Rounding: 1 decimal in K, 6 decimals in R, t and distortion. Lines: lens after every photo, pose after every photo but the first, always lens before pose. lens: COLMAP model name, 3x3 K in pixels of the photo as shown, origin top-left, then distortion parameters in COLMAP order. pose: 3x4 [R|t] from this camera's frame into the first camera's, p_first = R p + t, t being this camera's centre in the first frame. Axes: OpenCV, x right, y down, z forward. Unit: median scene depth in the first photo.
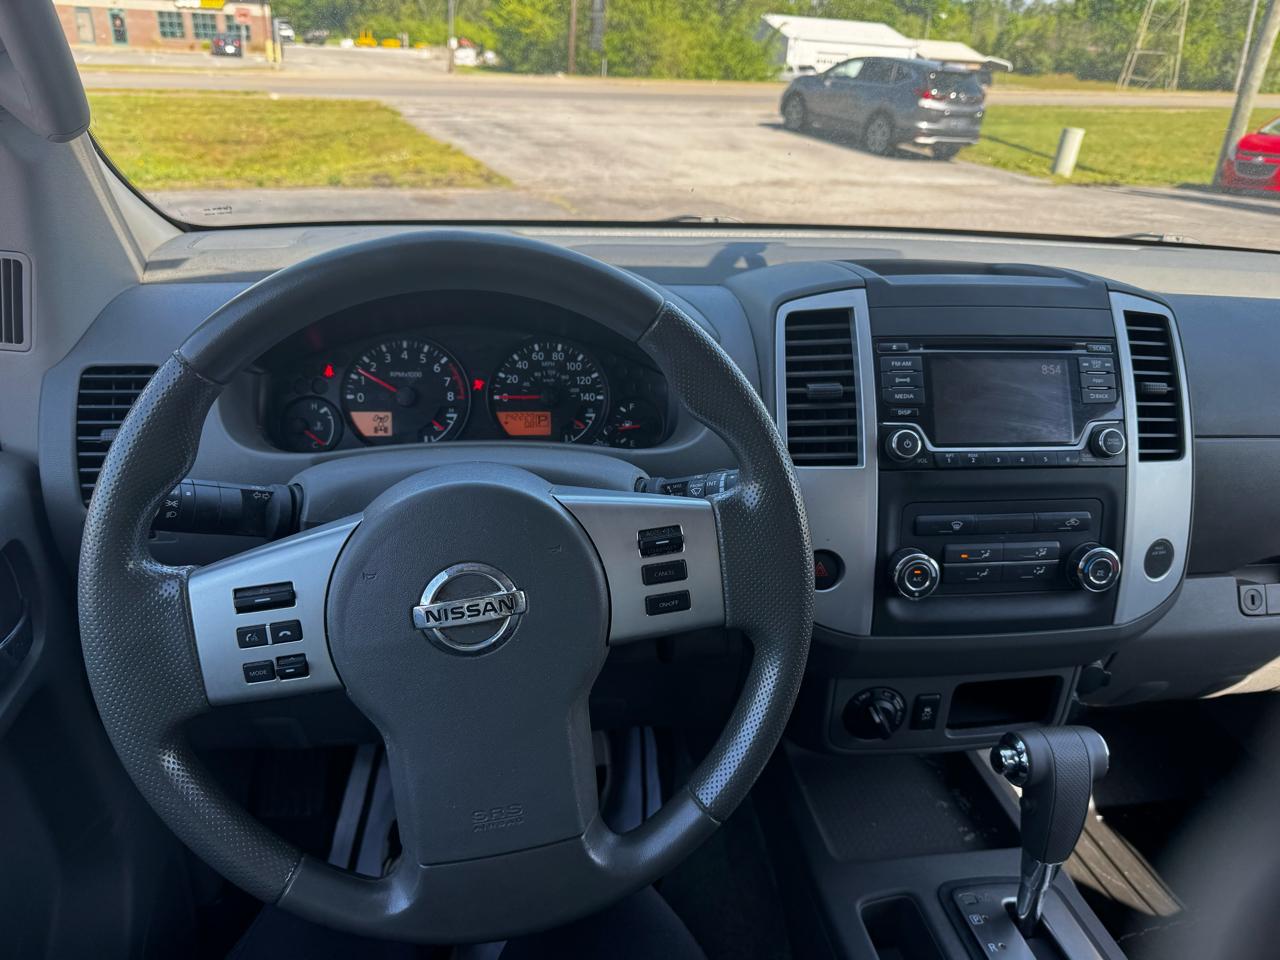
lens RADIAL K [[901.1, 0, 647.9], [0, 901.1, 480.4], [0, 0, 1]] dist [0.031143, -0.042811]
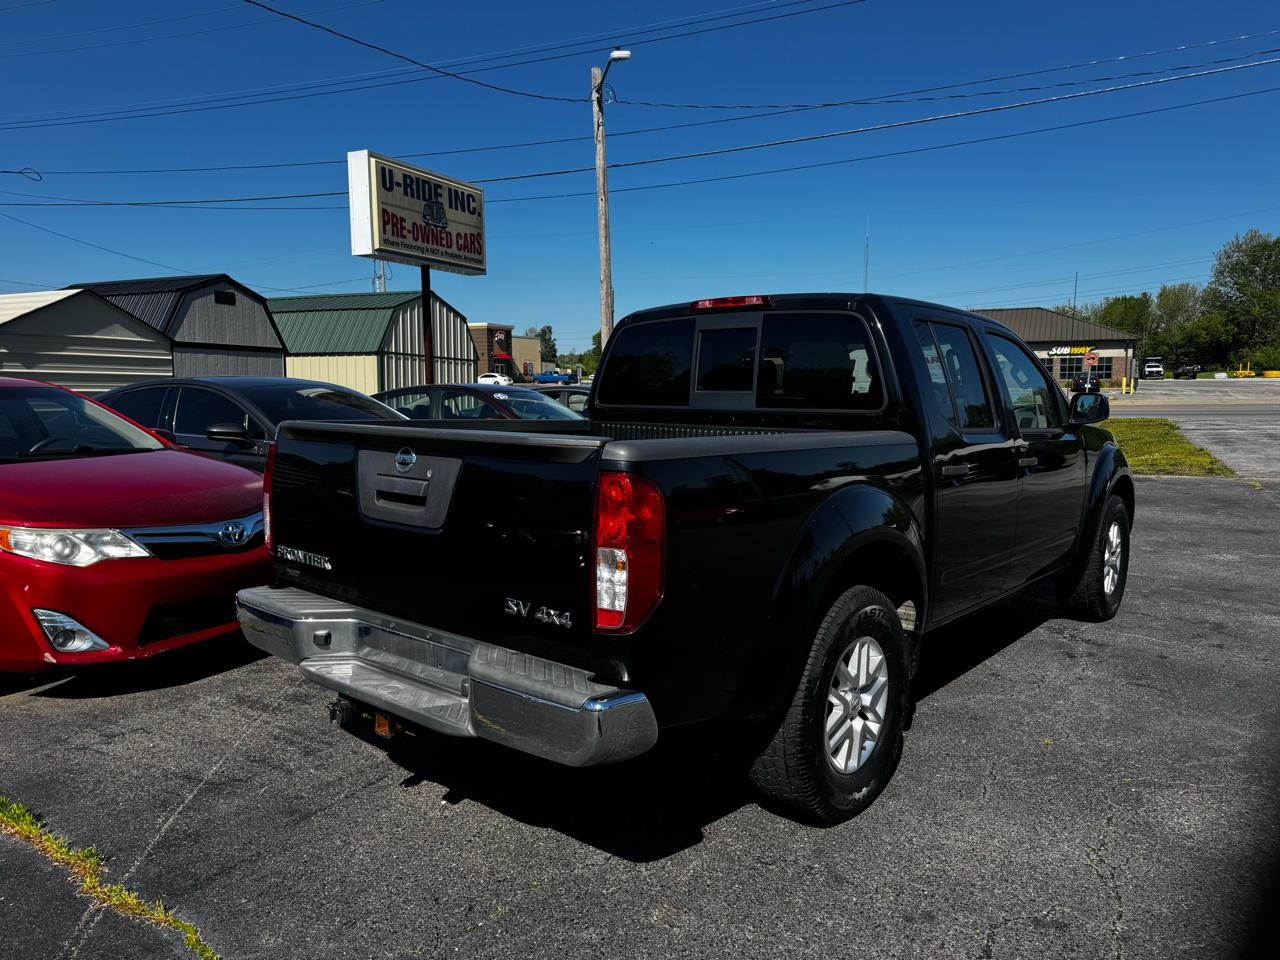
lens RADIAL K [[901.1, 0, 637.2], [0, 901.1, 484.1], [0, 0, 1]] dist [0.031143, -0.042811]
pose [[0.633020, 0.029659, -0.773567, 0.156896], [-0.287579, 0.936767, -0.199412, 0.089069], [0.718738, 0.348694, 0.601522, -0.175127]]
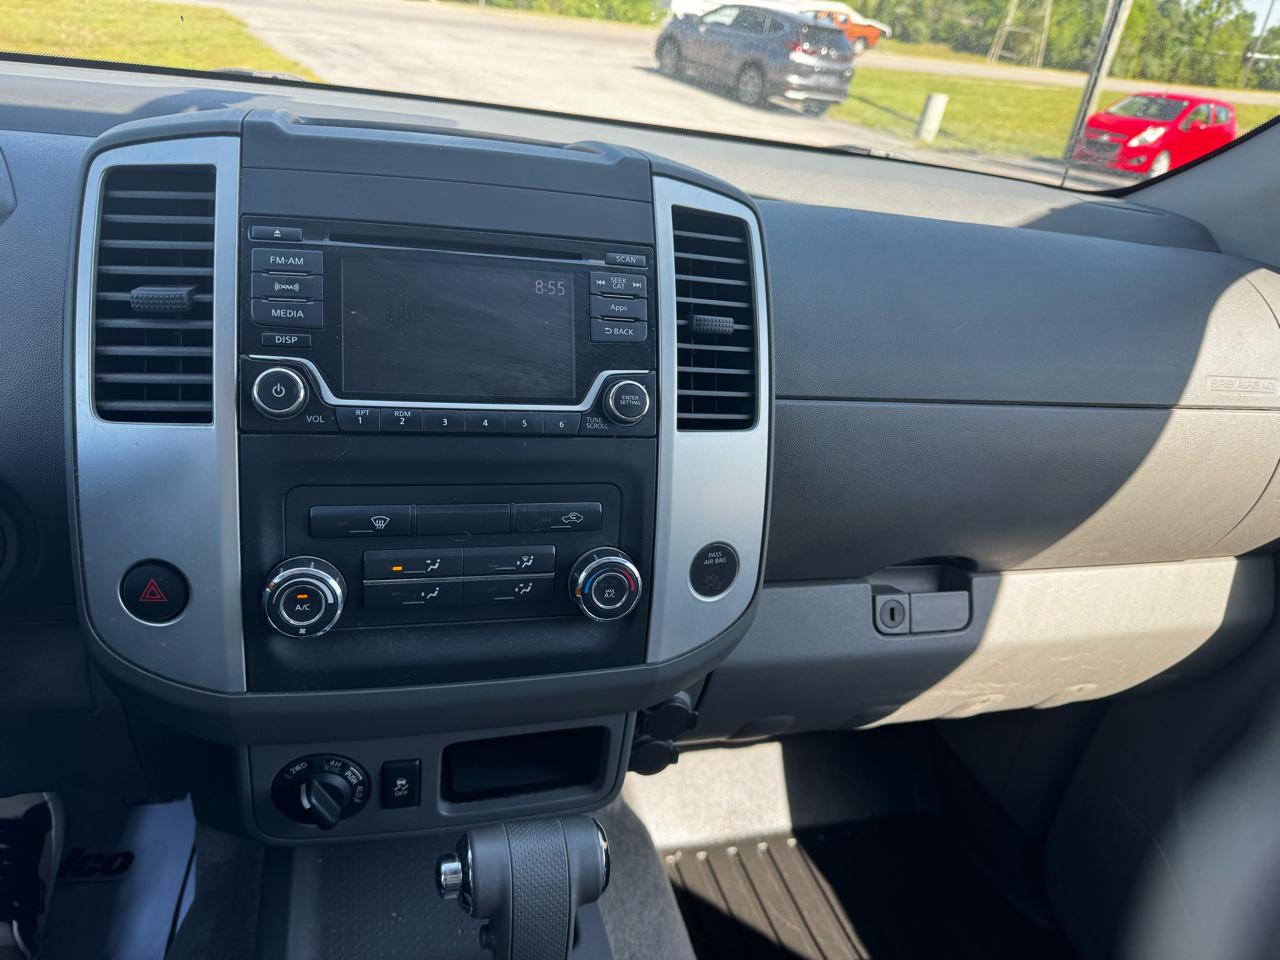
lens RADIAL K [[901.1, 0, 640.9], [0, 901.1, 471.9], [0, 0, 1]] dist [0.031143, -0.042811]
pose [[0.991576, 0.021254, 0.127774, 0.014595], [-0.027024, 0.998684, 0.043593, -0.000600], [-0.126680, -0.046679, 0.990845, 0.011353]]
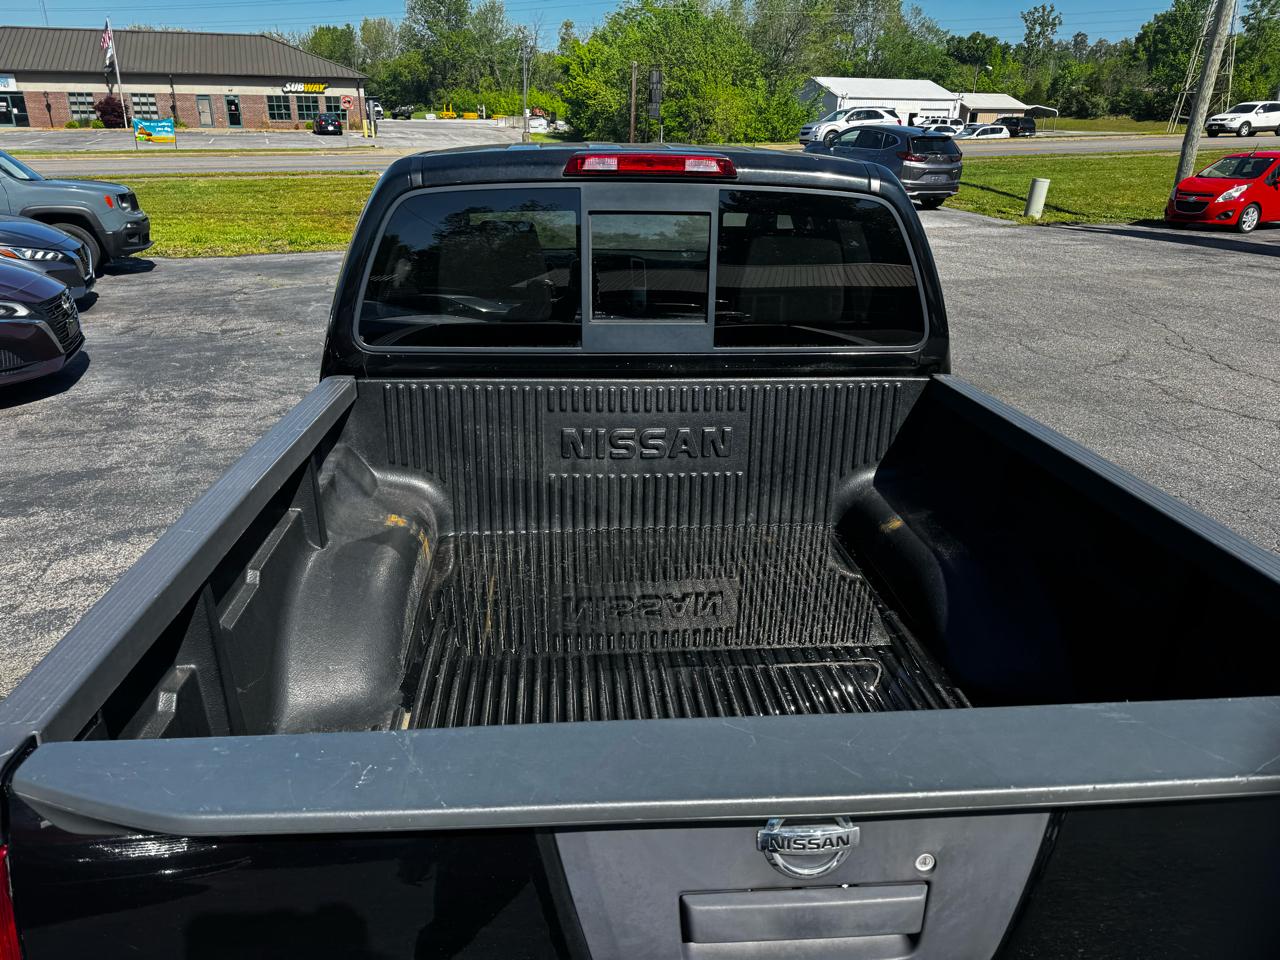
lens RADIAL K [[901.1, 0, 632.3], [0, 901.1, 476.5], [0, 0, 1]] dist [0.031143, -0.042811]
pose [[0.995637, -0.006473, -0.093081, 0.034717], [0.001181, 0.998385, -0.056796, 0.055414], [0.093298, 0.056439, 0.994037, -0.167728]]
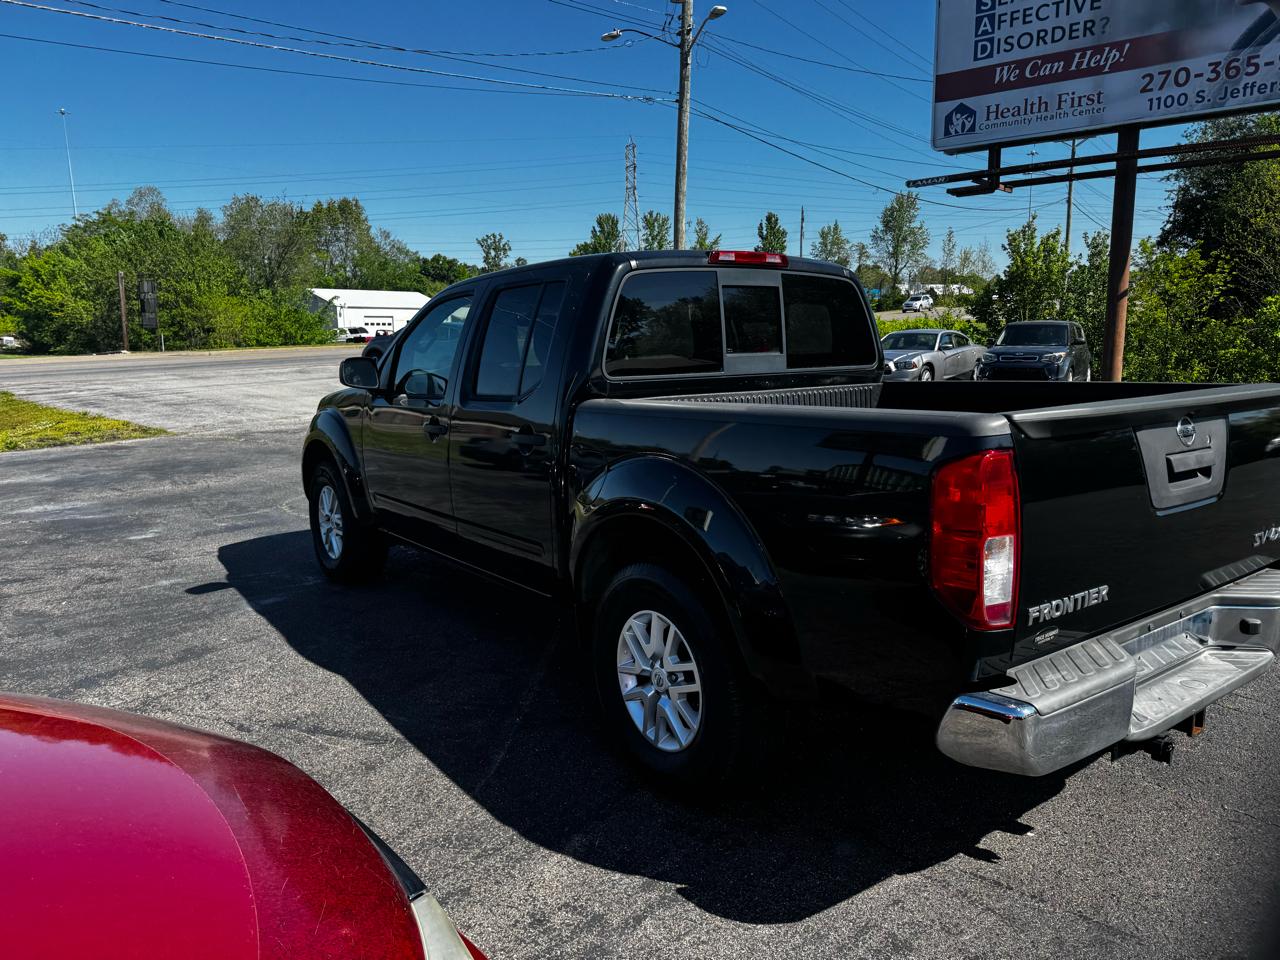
lens RADIAL K [[901.1, 0, 643.6], [0, 901.1, 488.8], [0, 0, 1]] dist [0.031143, -0.042811]
pose [[0.888666, -0.141166, 0.436285, -0.070726], [0.243581, 0.951426, -0.188301, 0.081891], [-0.388511, 0.273608, 0.879885, -0.195377]]
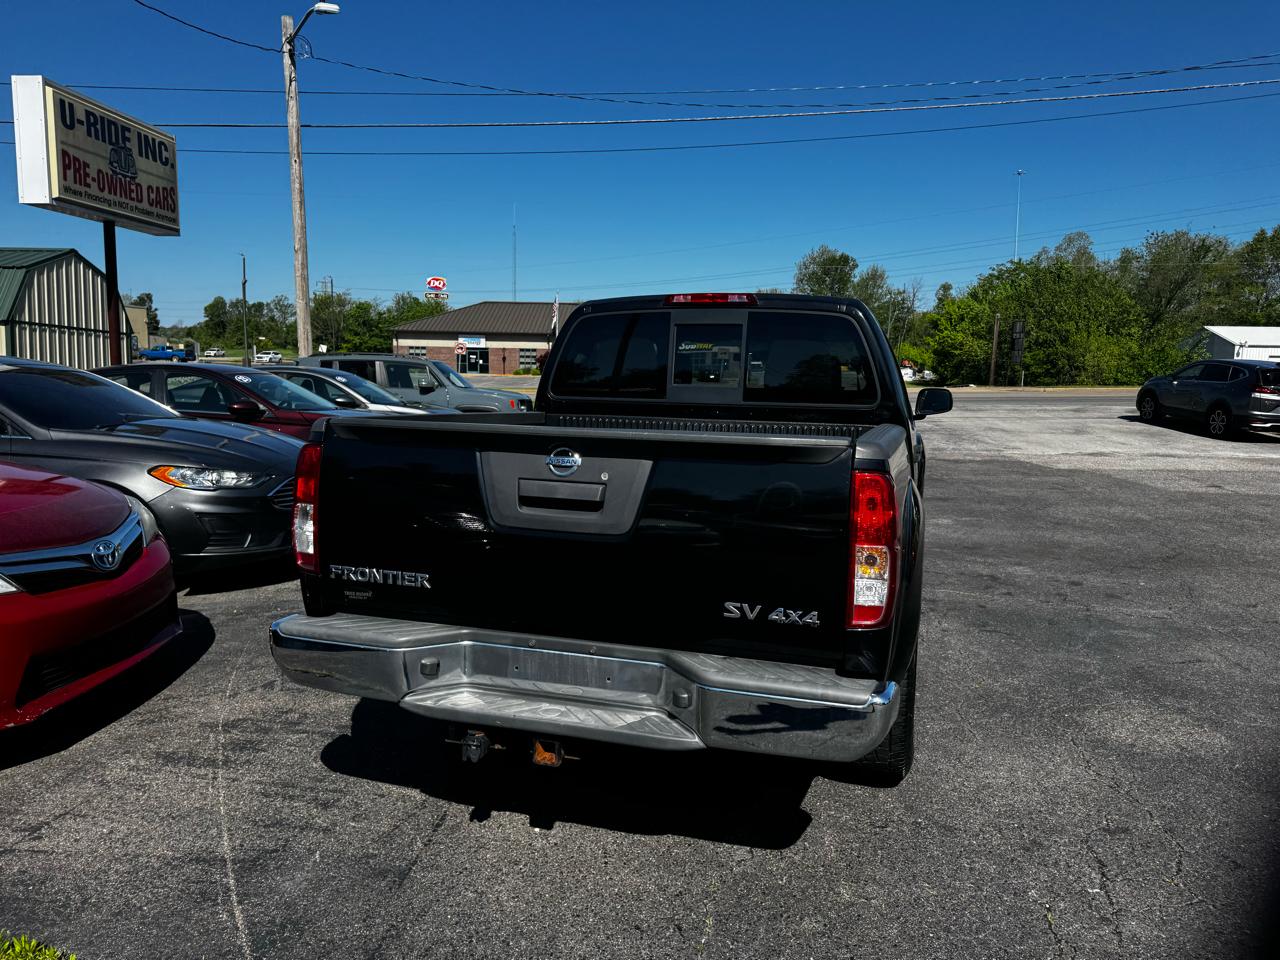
lens RADIAL K [[901.1, 0, 648.0], [0, 901.1, 475.3], [0, 0, 1]] dist [0.031143, -0.042811]
pose [[0.890959, 0.013198, -0.453892, 0.100981], [-0.158773, 0.945537, -0.284168, 0.102784], [0.425421, 0.325248, 0.844530, -0.216141]]
